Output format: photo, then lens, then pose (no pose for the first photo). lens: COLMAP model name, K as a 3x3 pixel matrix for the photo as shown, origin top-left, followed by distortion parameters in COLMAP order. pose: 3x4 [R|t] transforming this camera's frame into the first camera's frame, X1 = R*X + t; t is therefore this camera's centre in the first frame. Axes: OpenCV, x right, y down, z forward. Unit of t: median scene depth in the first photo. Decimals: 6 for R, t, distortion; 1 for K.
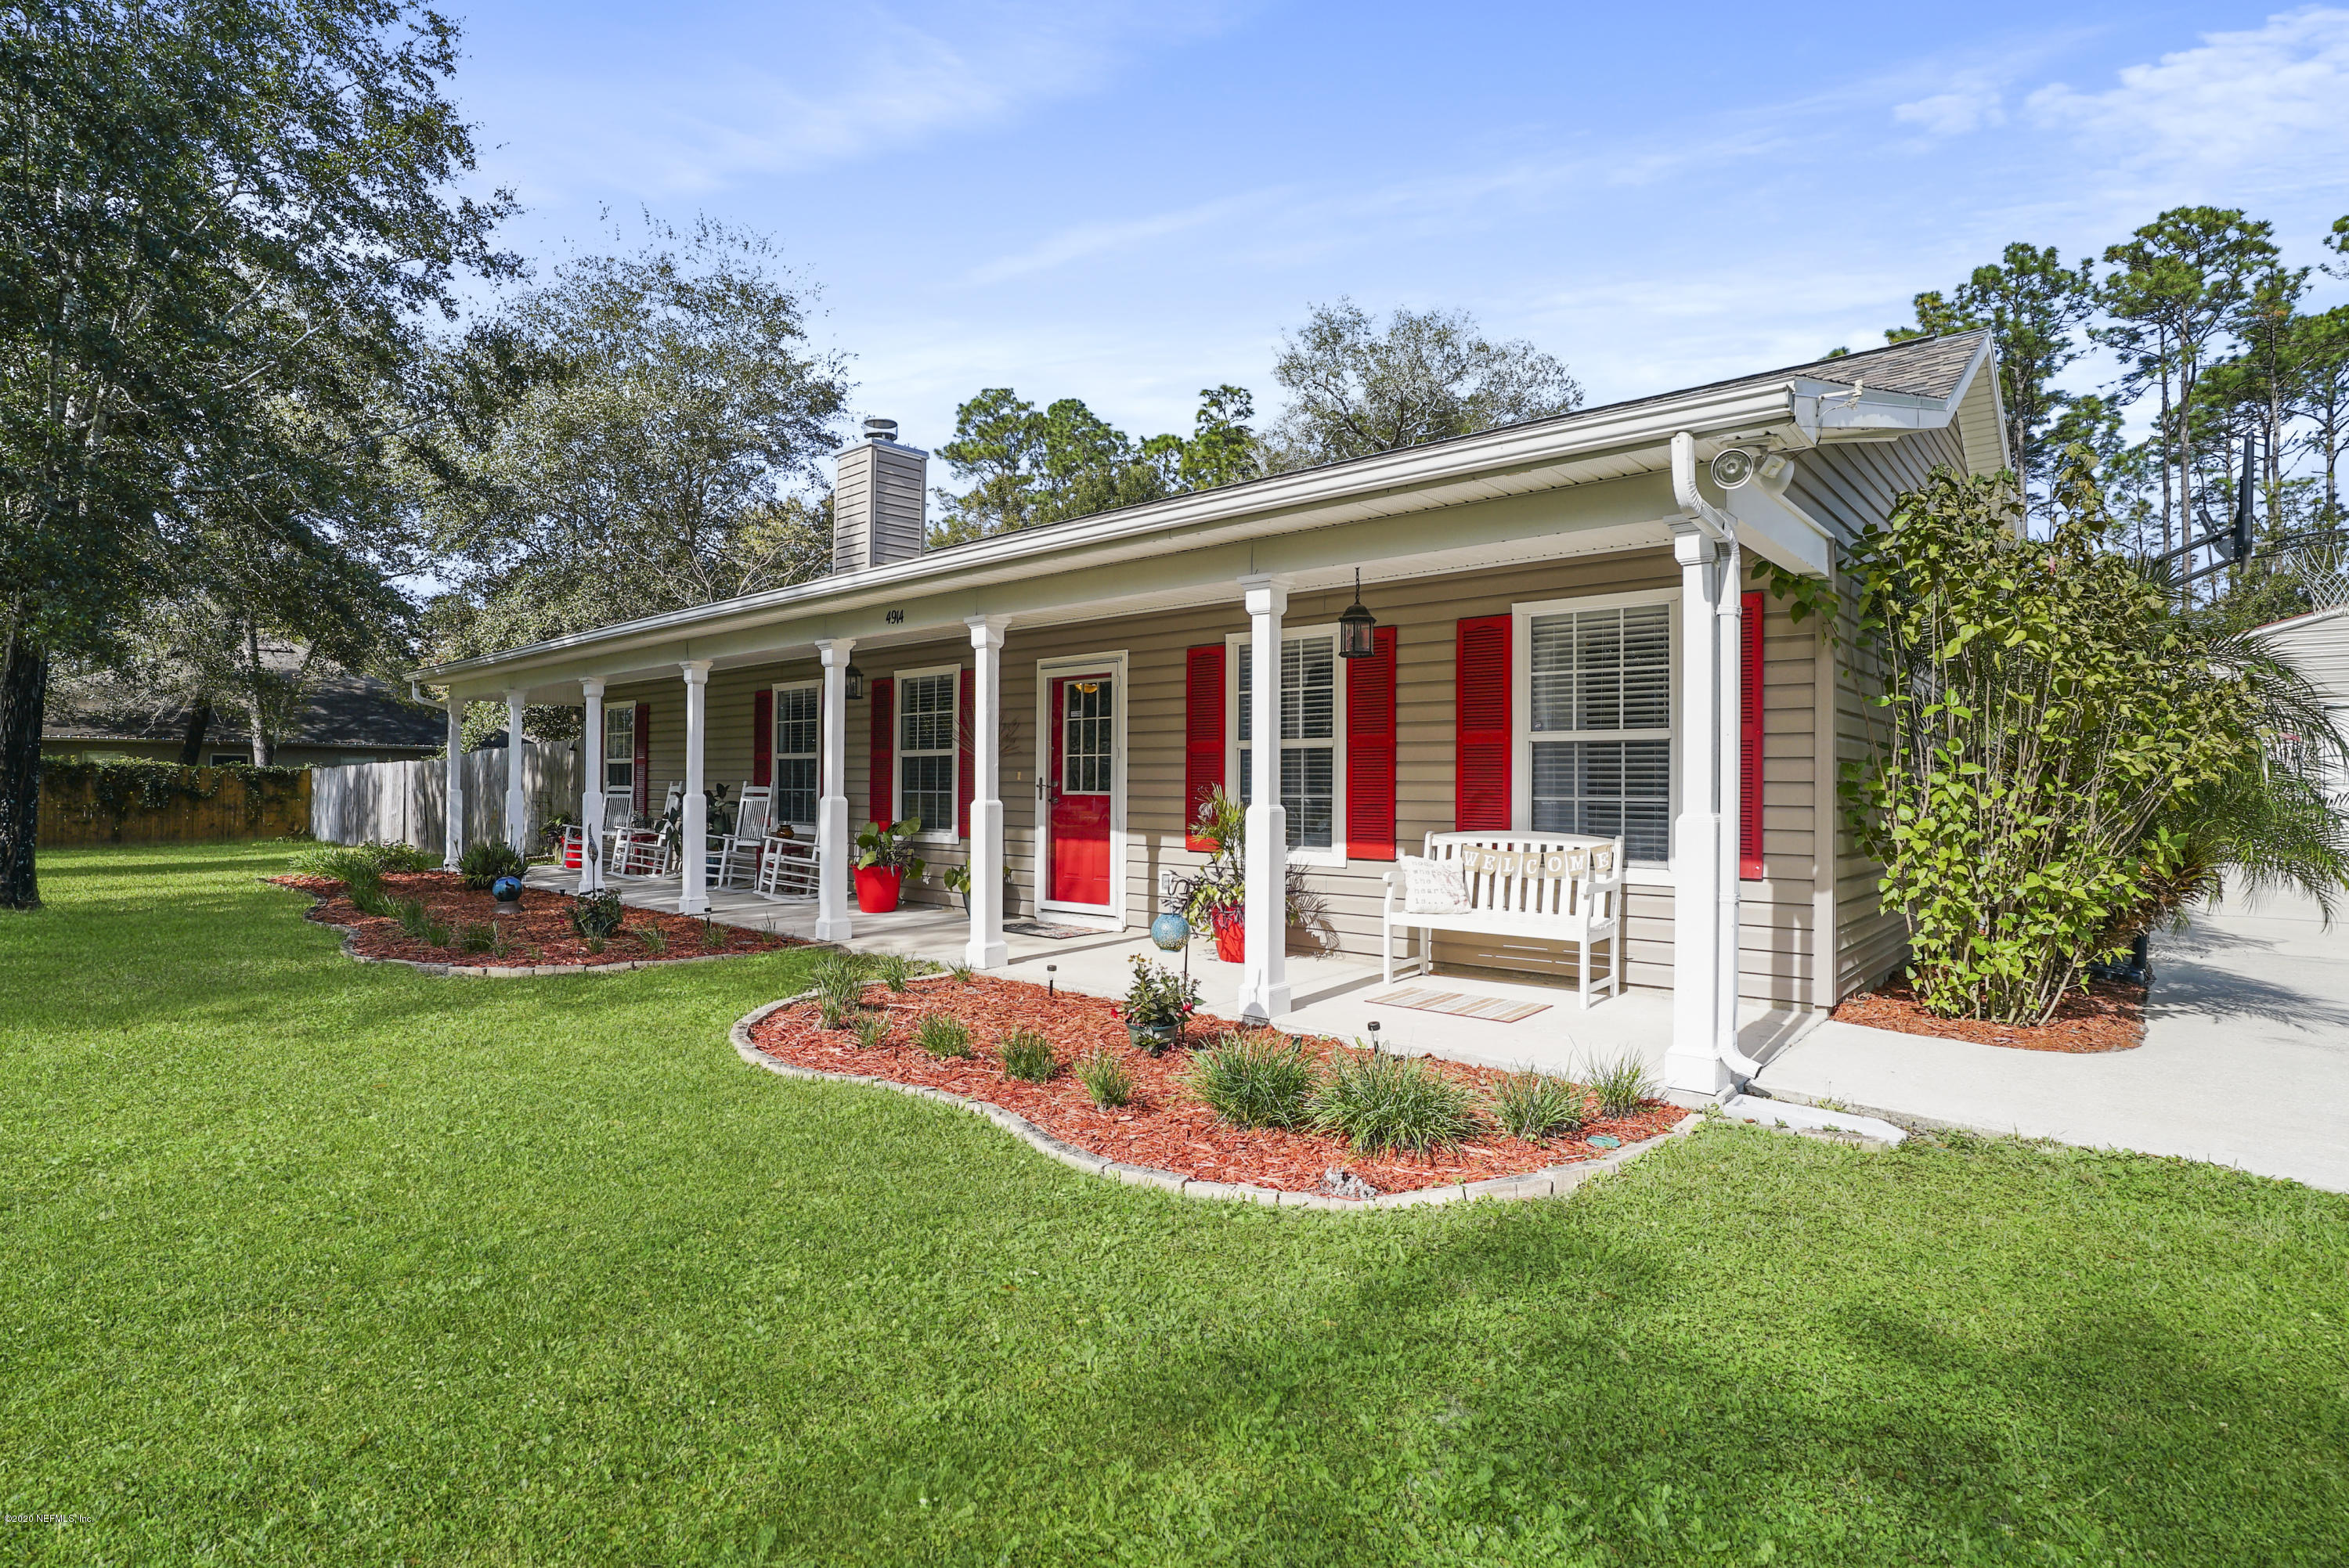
lens RADIAL K [[1125.4, 0, 1160.8], [0, 1125.4, 775.4], [0, 0, 1]] dist [-0.069526, 0.029978]
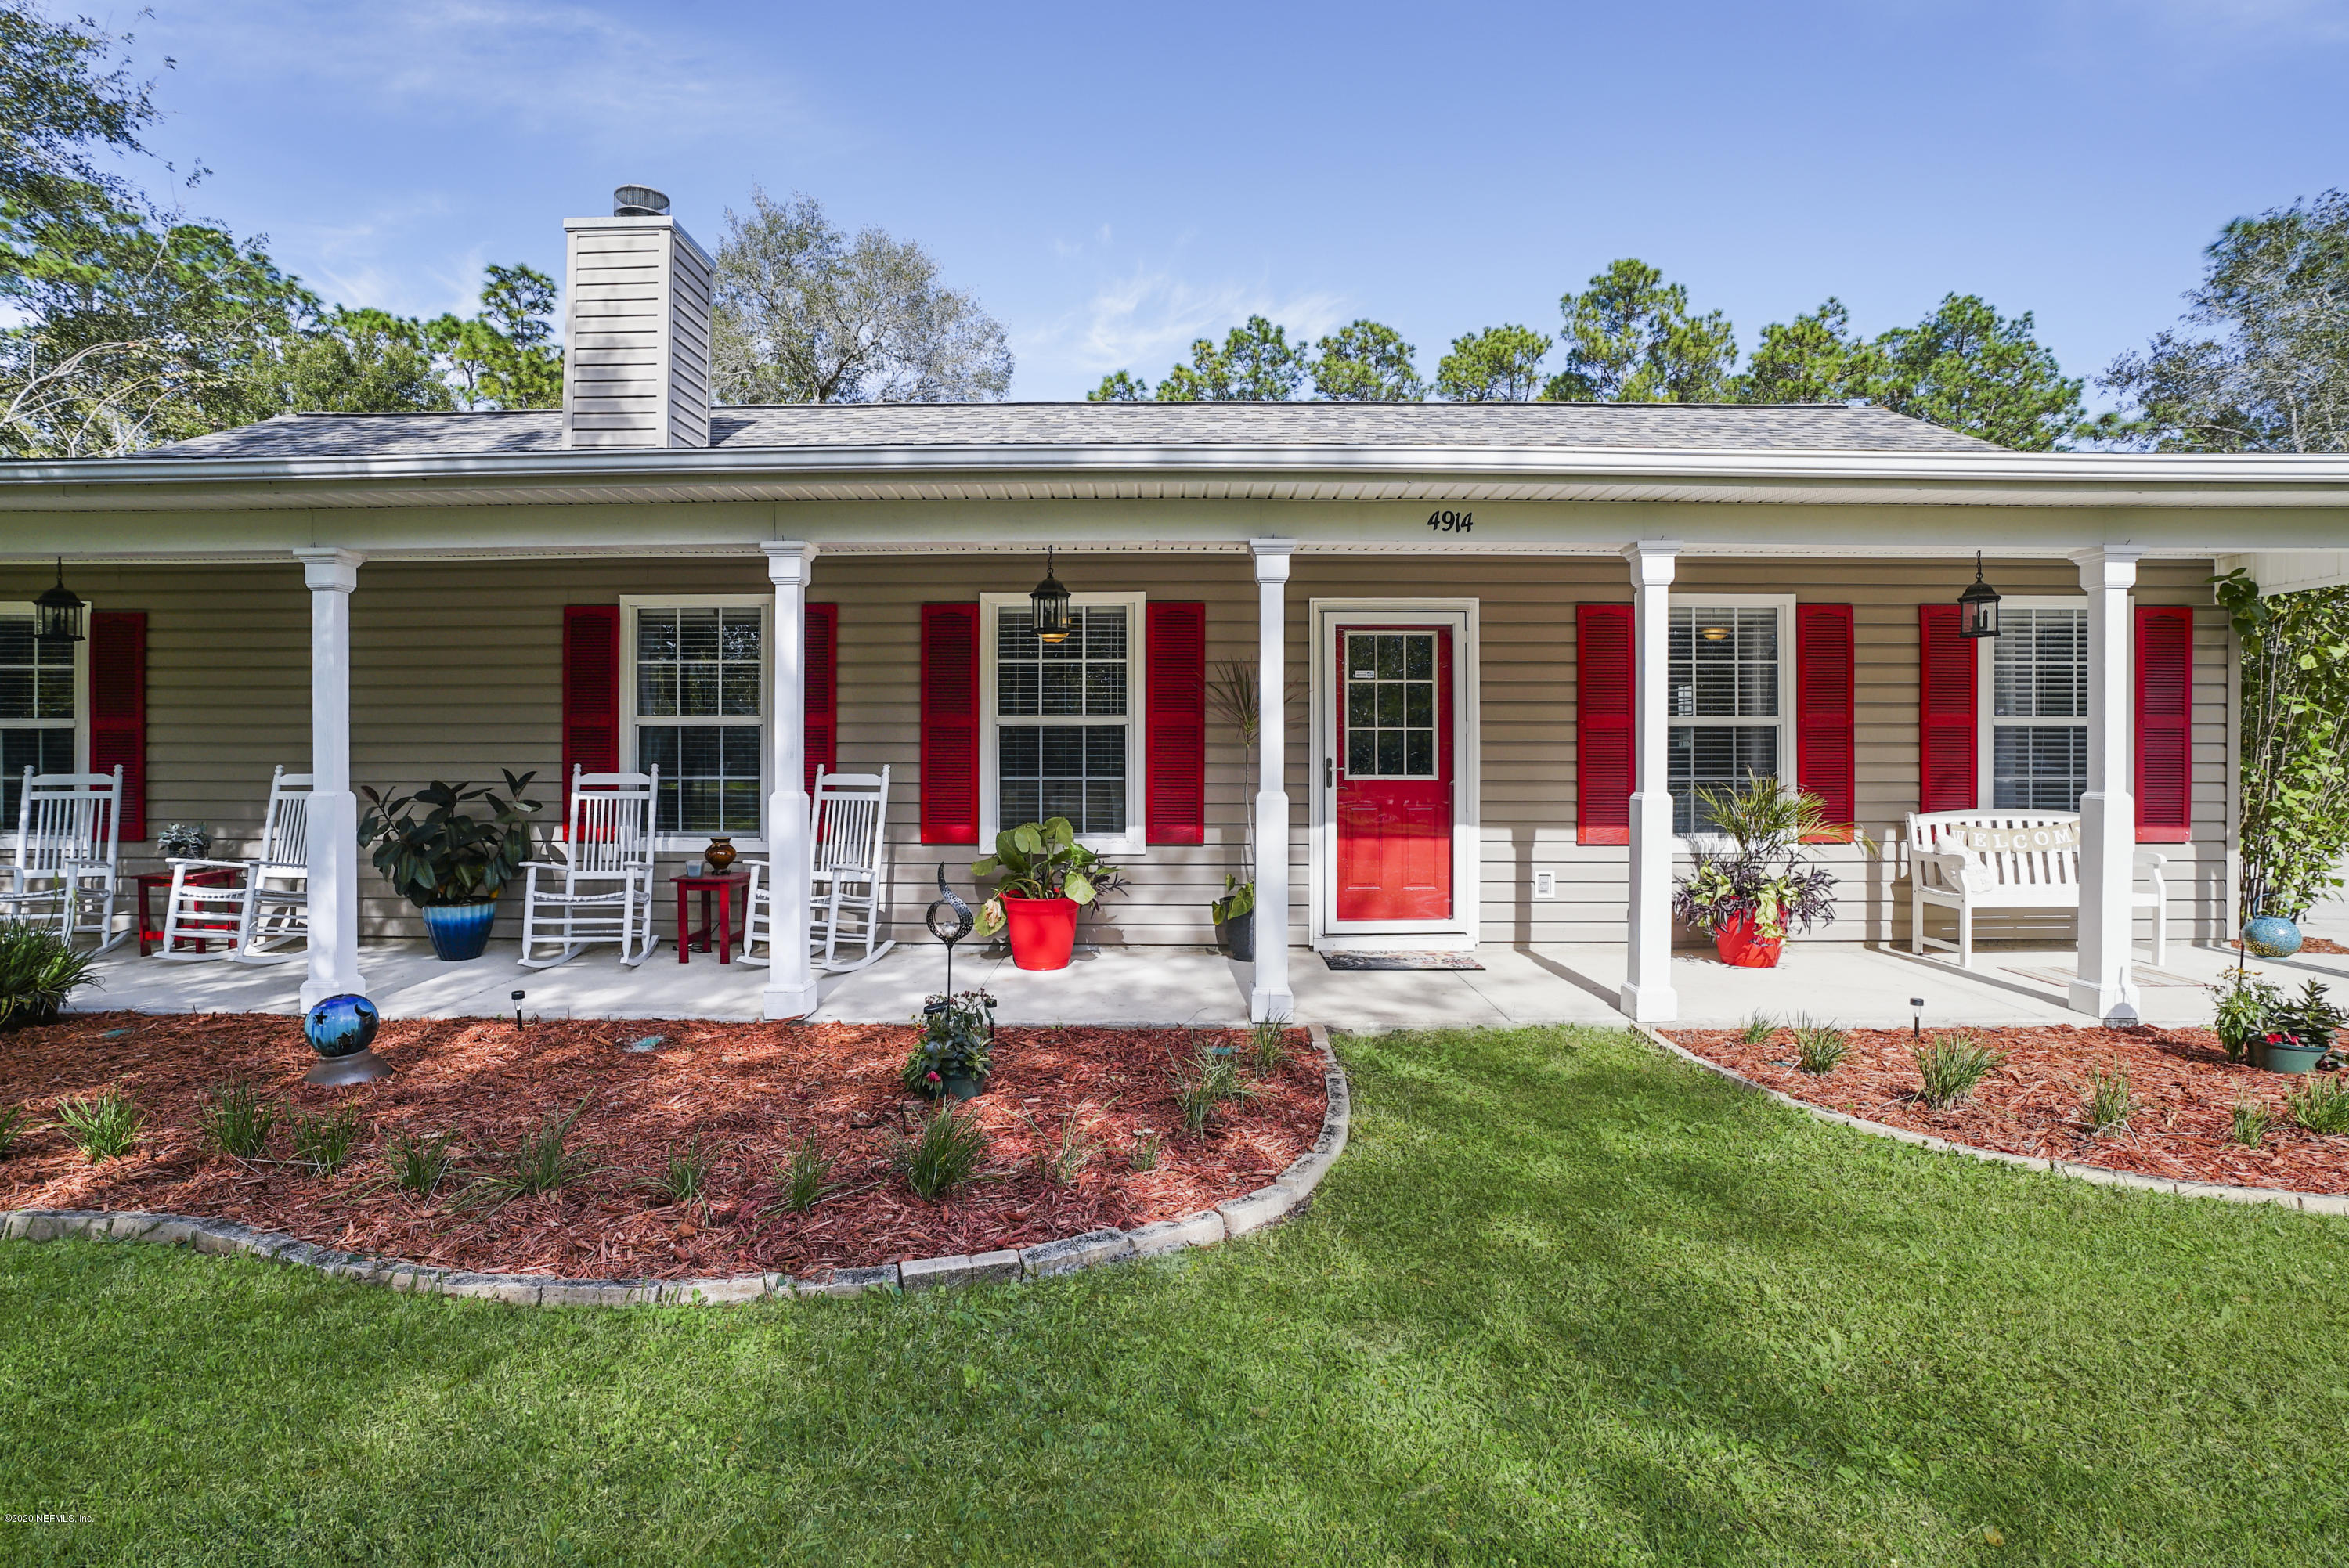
lens RADIAL K [[1173.1, 0, 1165.9], [0, 1173.1, 789.3], [0, 0, 1]] dist [-0.067349, 0.031603]
pose [[0.761952, -0.013868, 0.647485, -0.762638], [-0.001330, 0.999735, 0.022978, 0.005461], [-0.647633, -0.018370, 0.761731, 0.524308]]
